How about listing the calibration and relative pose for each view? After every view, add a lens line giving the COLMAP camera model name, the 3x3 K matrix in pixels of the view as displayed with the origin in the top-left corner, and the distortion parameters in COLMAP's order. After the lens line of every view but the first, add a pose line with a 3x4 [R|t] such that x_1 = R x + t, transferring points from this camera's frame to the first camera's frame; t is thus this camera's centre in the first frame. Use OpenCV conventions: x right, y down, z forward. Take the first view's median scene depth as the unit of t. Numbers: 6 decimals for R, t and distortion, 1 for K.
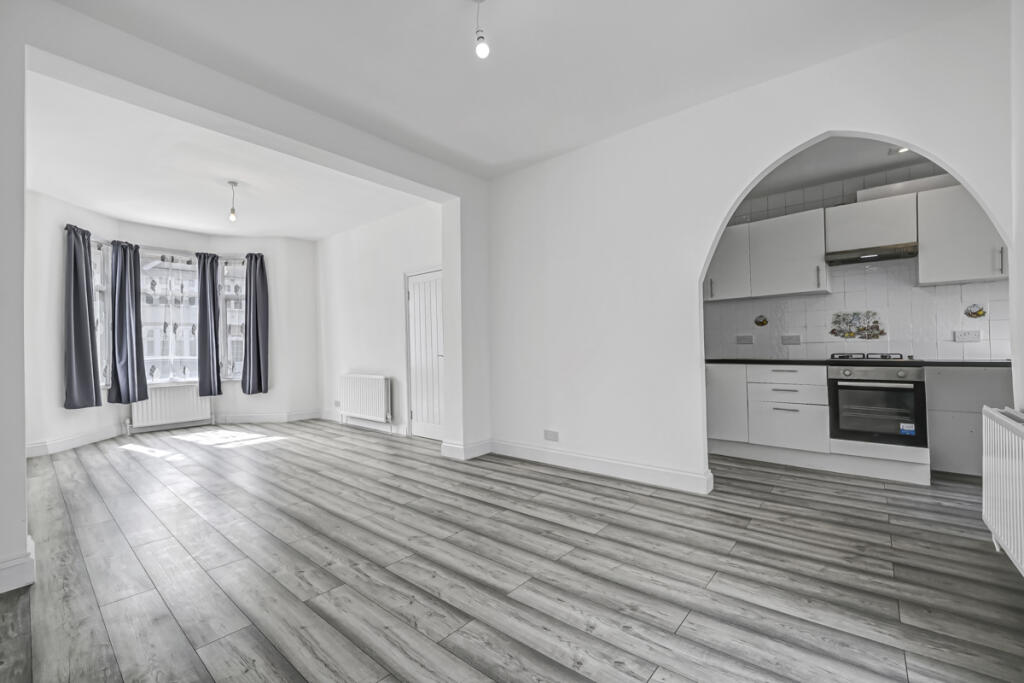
lens RADIAL K [[418.1, 0, 512.7], [0, 418.1, 340.7], [0, 0, 1]] dist [-0.002754, -0.000674]
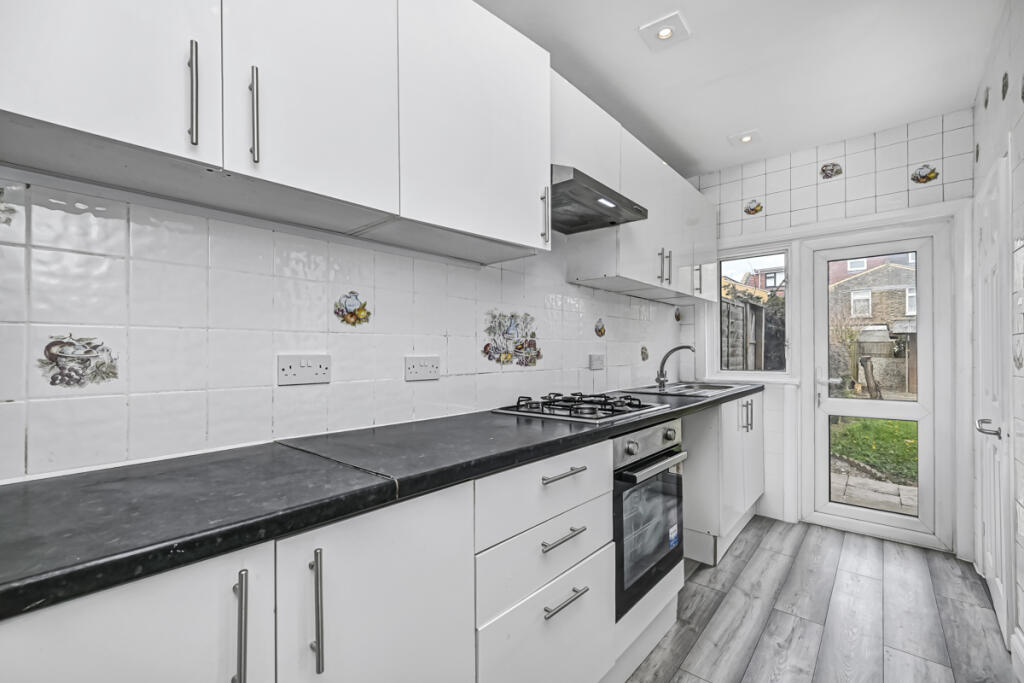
lens RADIAL K [[418.1, 0, 514.6], [0, 418.1, 348.8], [0, 0, 1]] dist [-0.002754, -0.000674]
pose [[0.065556, 0.029624, 0.997409, 0.264076], [-0.007137, 0.999548, -0.029218, -0.008095], [-0.997823, -0.005203, 0.065738, 0.782893]]
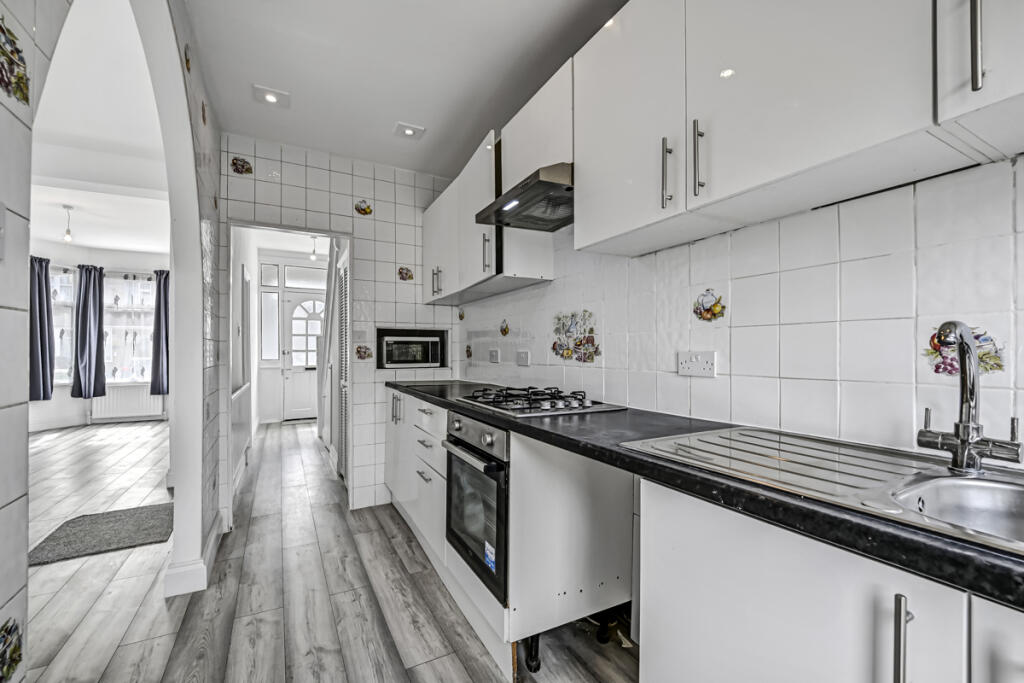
lens RADIAL K [[418.1, 0, 514.5], [0, 418.1, 344.4], [0, 0, 1]] dist [-0.002754, -0.000674]
pose [[0.929814, 0.007132, -0.367960, 0.771734], [-0.005335, 0.999968, 0.005900, -0.023244], [0.367990, -0.003523, 0.929823, 0.378081]]
